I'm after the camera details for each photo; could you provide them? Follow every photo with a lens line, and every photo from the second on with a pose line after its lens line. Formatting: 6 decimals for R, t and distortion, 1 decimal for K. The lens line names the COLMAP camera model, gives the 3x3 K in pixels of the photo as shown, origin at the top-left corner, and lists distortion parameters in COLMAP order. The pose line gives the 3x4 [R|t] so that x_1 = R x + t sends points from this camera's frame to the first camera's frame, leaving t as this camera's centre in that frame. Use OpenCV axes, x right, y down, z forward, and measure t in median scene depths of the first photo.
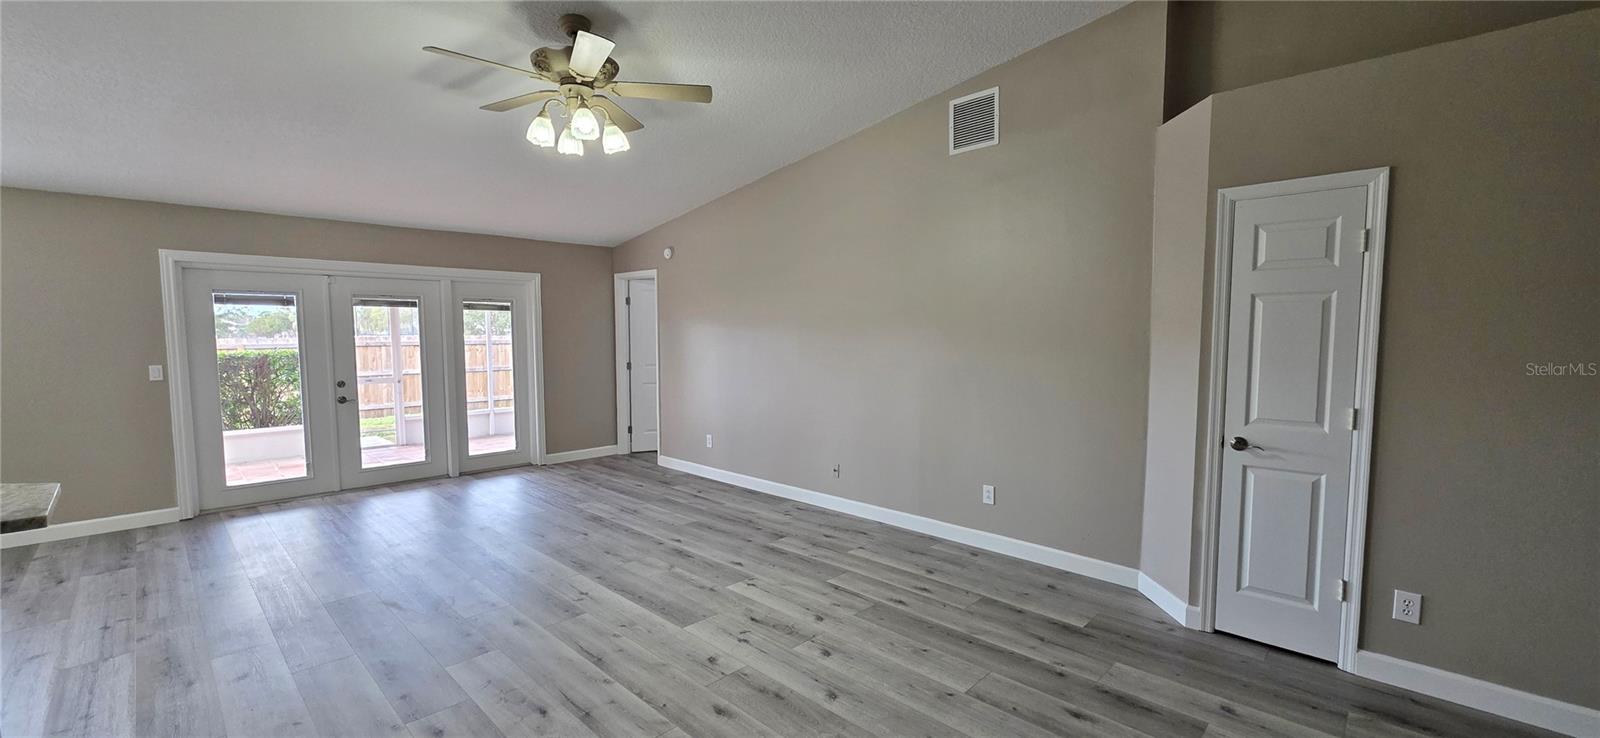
lens RADIAL K [[637.8, 0, 806.9], [0, 637.8, 378.2], [0, 0, 1]] dist [0.002773, -0.000805]
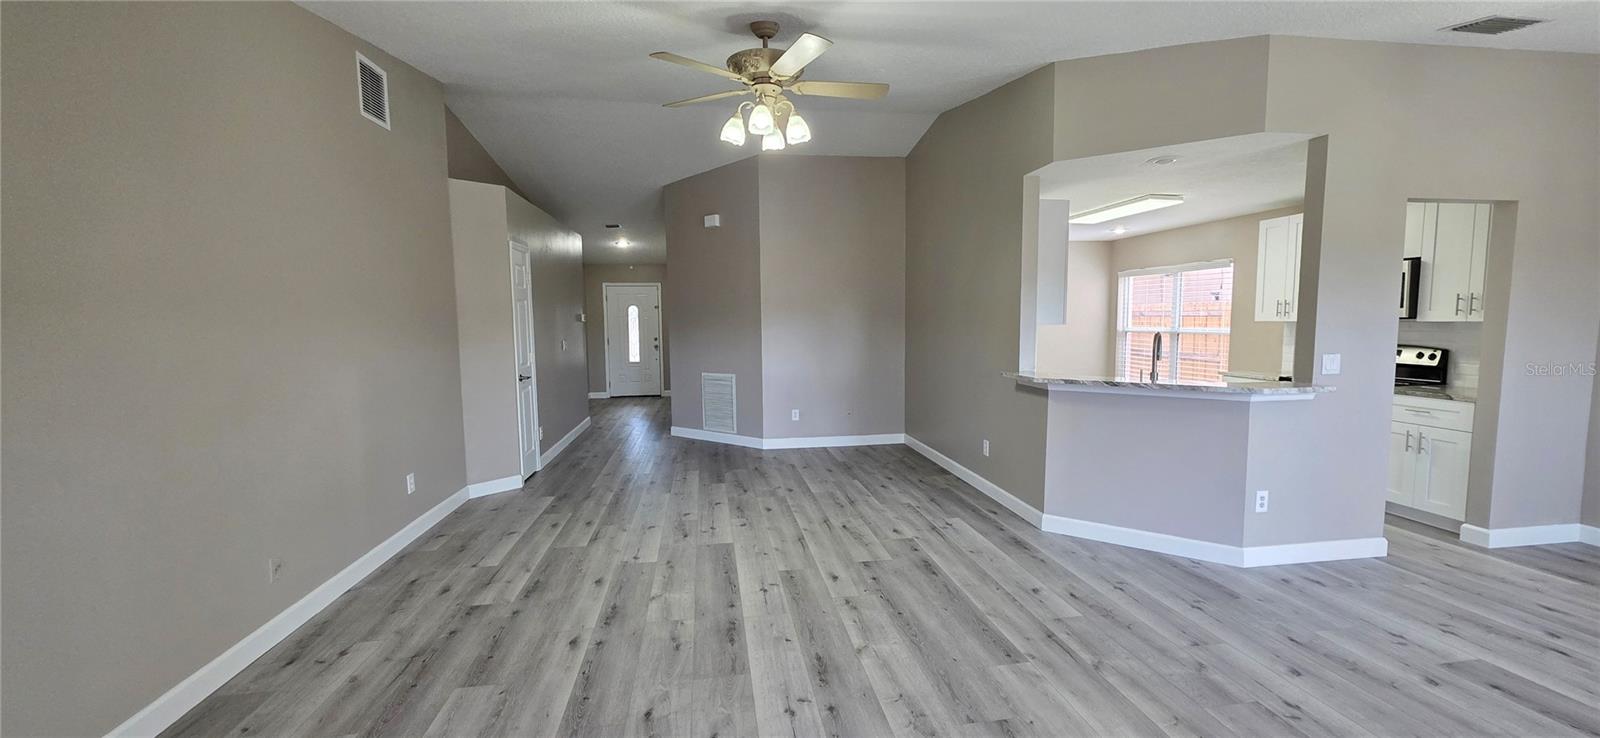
lens RADIAL K [[639.8, 0, 807.6], [0, 639.8, 374.6], [0, 0, 1]] dist [0.003064, 0.000631]
pose [[-0.797128, -0.043975, 0.602207, -0.899874], [0.056342, 0.987576, 0.146695, -0.108607], [-0.601176, 0.150864, -0.784747, 1.553822]]
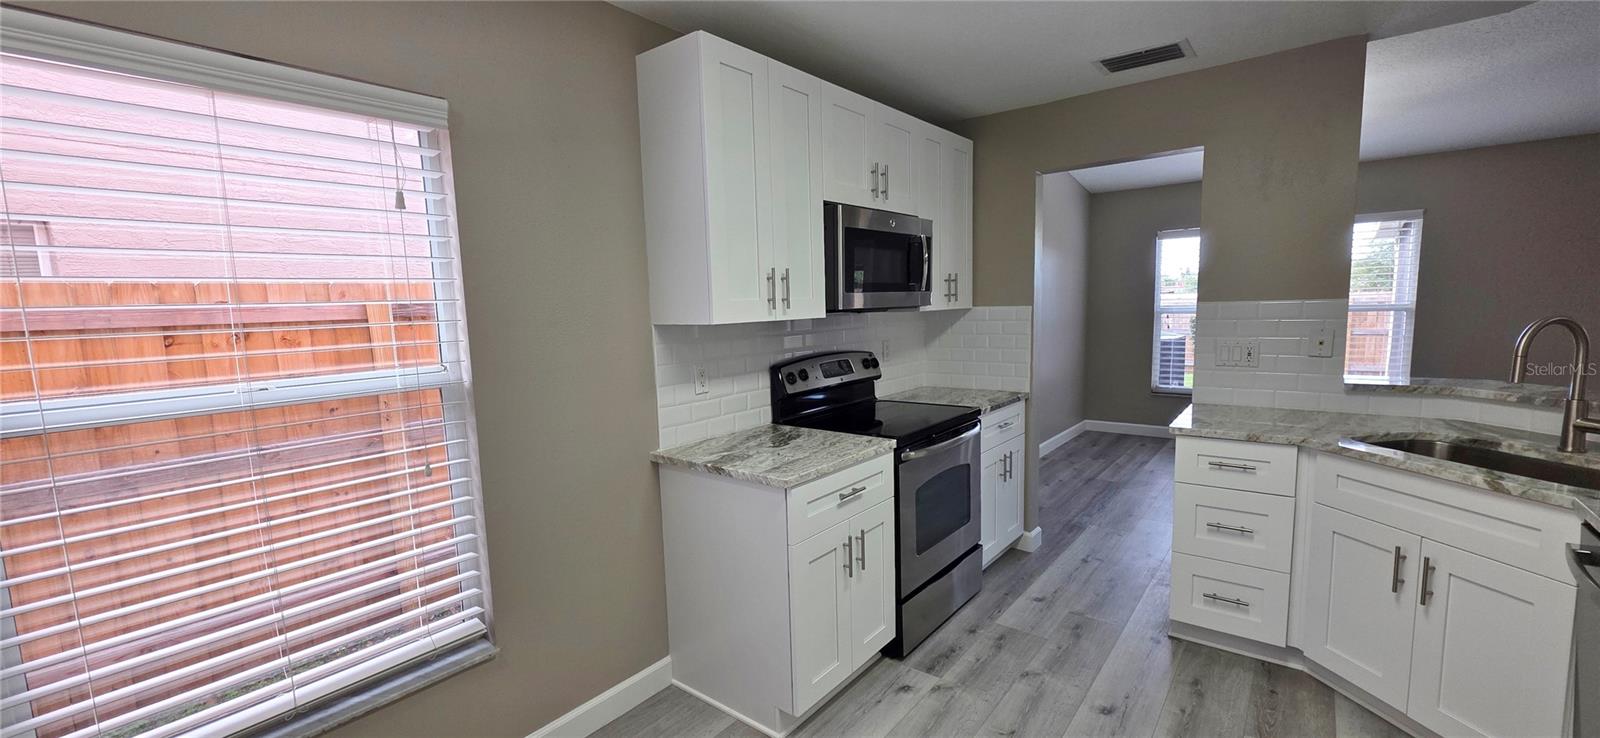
lens RADIAL K [[642.0, 0, 804.3], [0, 642.0, 376.9], [0, 0, 1]] dist [0.002864, -0.000077]
pose [[0.093081, 0.115900, -0.988890, -0.261921], [-0.045659, 0.992654, 0.112043, 0.032807], [0.994611, 0.034723, 0.097689, -0.326677]]
